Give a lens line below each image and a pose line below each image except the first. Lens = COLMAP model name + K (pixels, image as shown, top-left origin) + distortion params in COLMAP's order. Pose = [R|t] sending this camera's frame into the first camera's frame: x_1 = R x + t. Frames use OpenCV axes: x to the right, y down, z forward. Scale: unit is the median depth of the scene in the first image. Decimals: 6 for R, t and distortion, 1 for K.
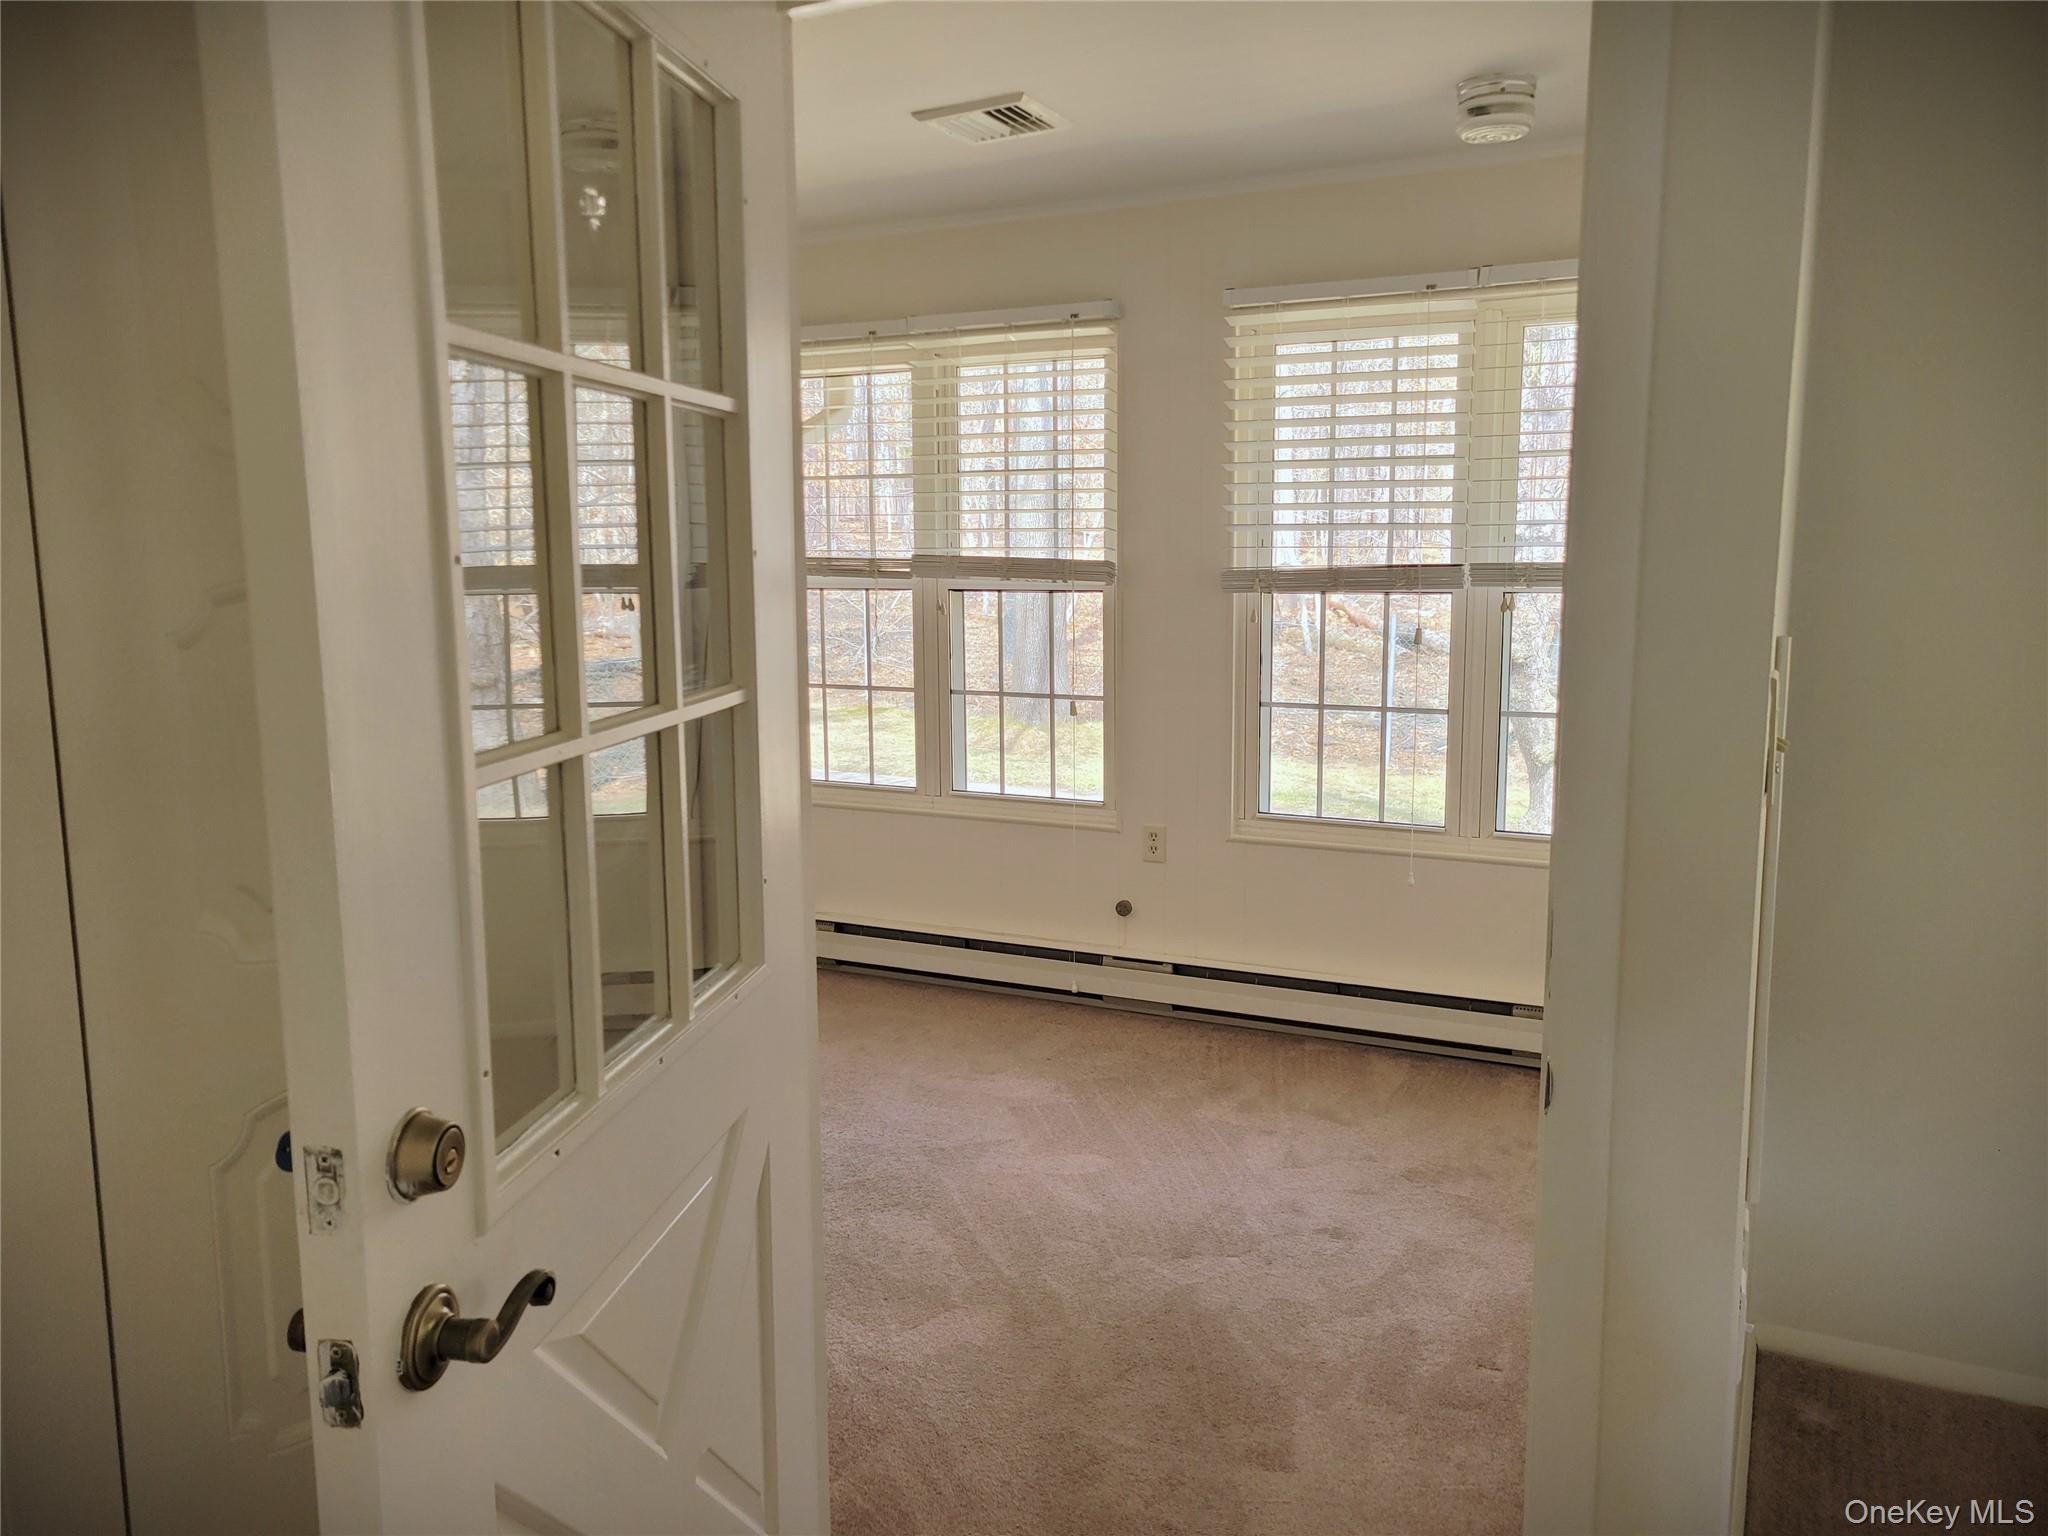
lens RADIAL K [[1548.1, 0, 1030.0], [0, 1548.1, 760.4], [0, 0, 1]] dist [0.055621, -0.042405]
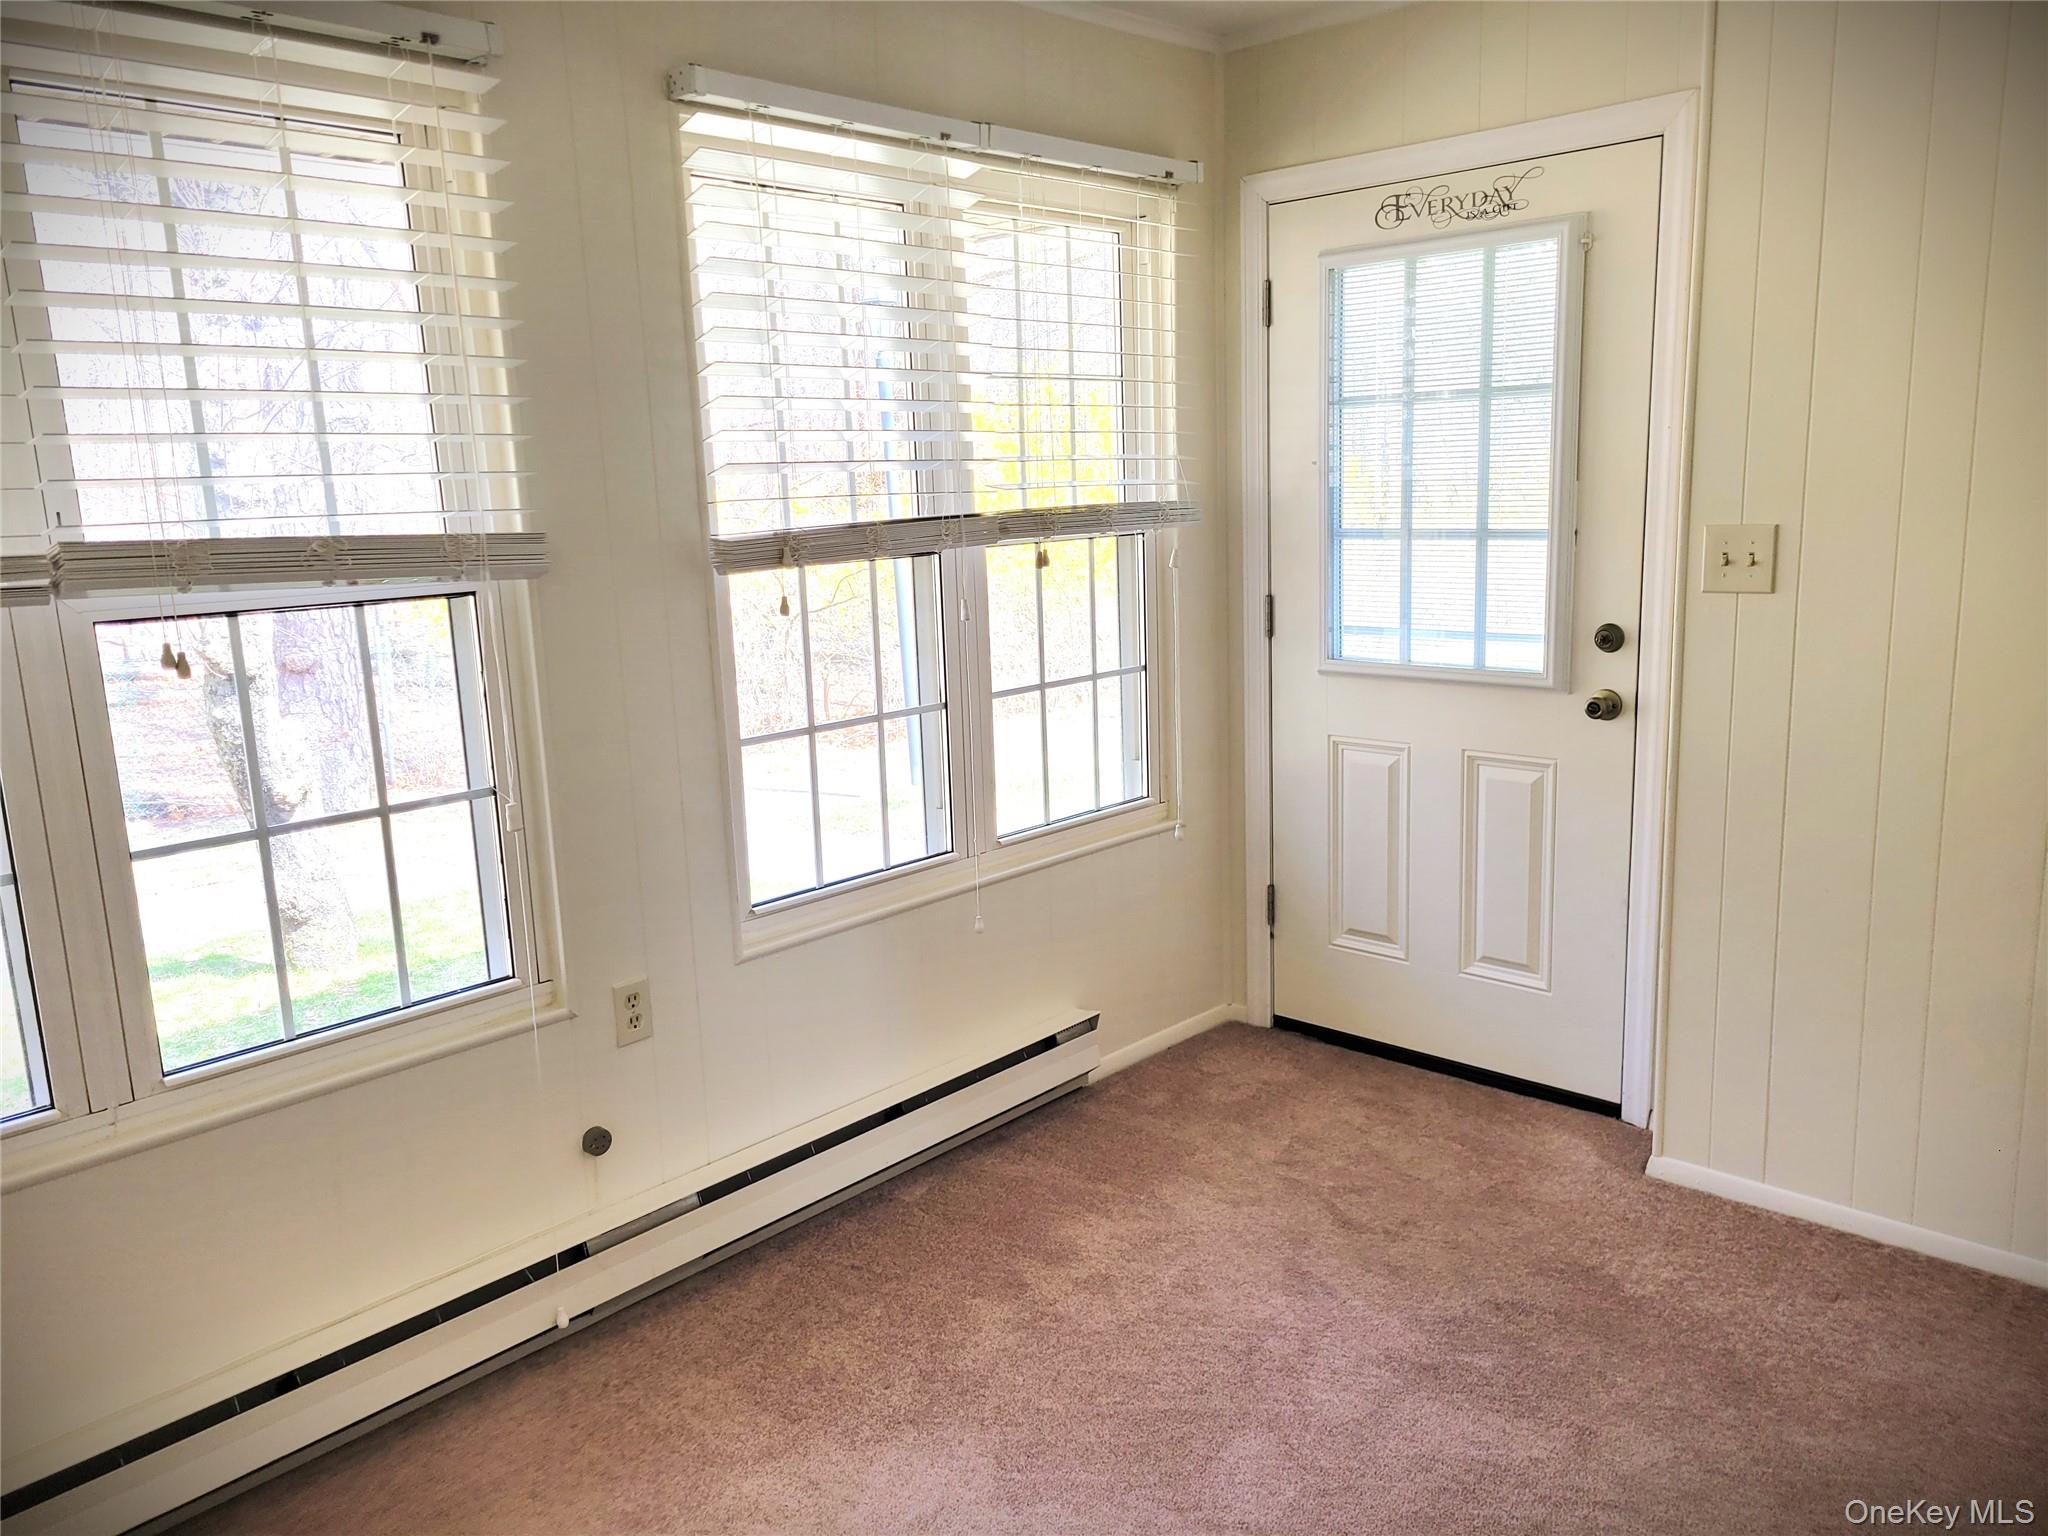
lens RADIAL K [[1548.1, 0, 1024.7], [0, 1548.1, 770.5], [0, 0, 1]] dist [0.055621, -0.042405]
pose [[0.283699, -0.177464, 0.942349, -0.424584], [0.169256, 0.976563, 0.132952, -0.090570], [-0.943858, 0.121780, 0.307087, 0.678276]]
